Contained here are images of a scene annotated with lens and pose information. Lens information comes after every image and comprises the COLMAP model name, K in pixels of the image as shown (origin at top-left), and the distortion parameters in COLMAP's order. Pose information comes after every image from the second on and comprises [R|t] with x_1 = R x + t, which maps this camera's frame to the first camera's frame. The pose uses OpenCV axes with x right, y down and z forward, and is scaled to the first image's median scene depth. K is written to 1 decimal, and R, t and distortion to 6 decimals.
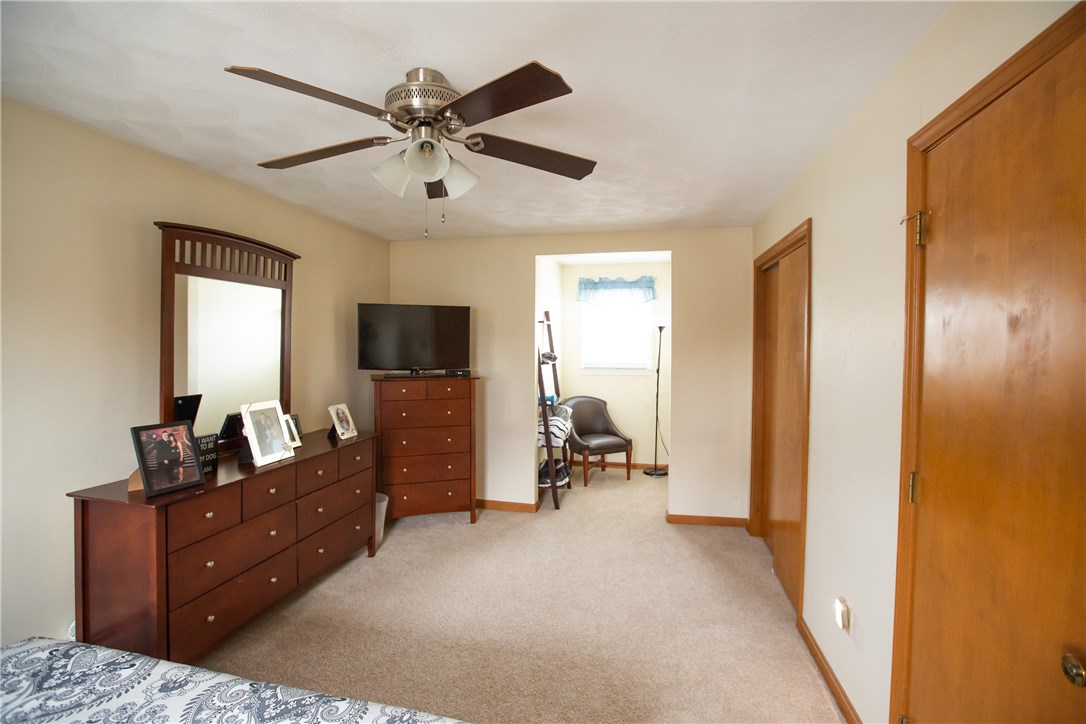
lens RADIAL K [[491.3, 0, 543.0], [0, 491.3, 362.0], [0, 0, 1]] dist [-0.023845, 0.000251]
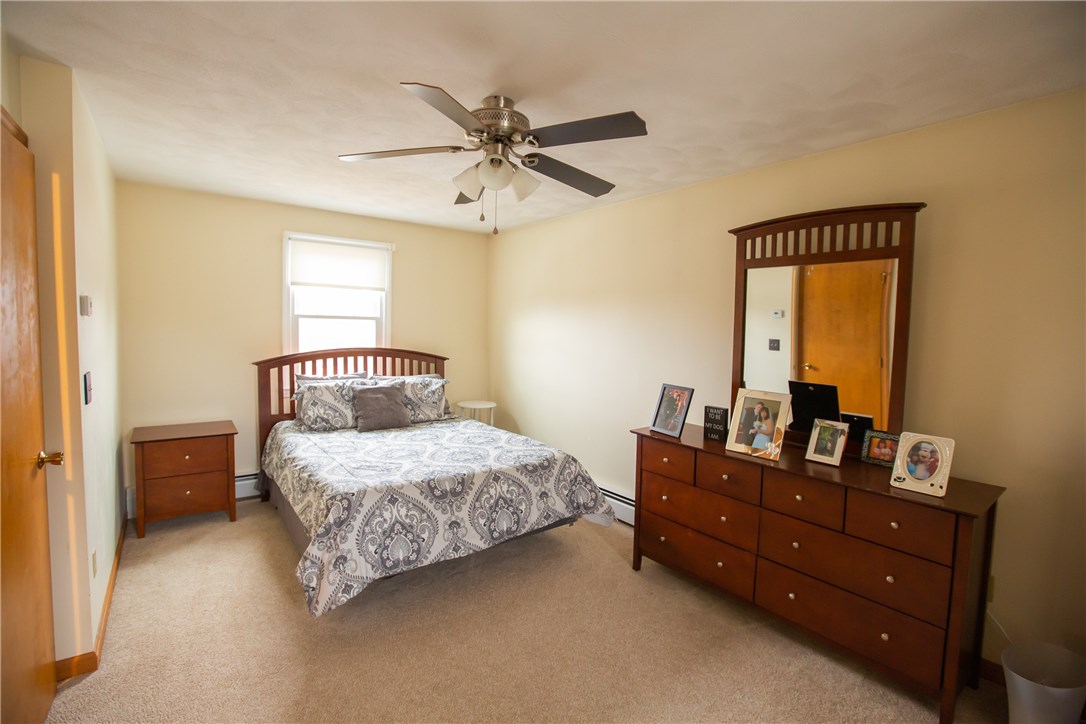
lens RADIAL K [[491.3, 0, 543.0], [0, 491.3, 362.0], [0, 0, 1]] dist [-0.023845, 0.000251]
pose [[-0.639053, 0.035099, -0.768362, 0.458717], [-0.056931, 0.994060, 0.092760, -0.041905], [0.767053, 0.103022, -0.633258, 1.365581]]
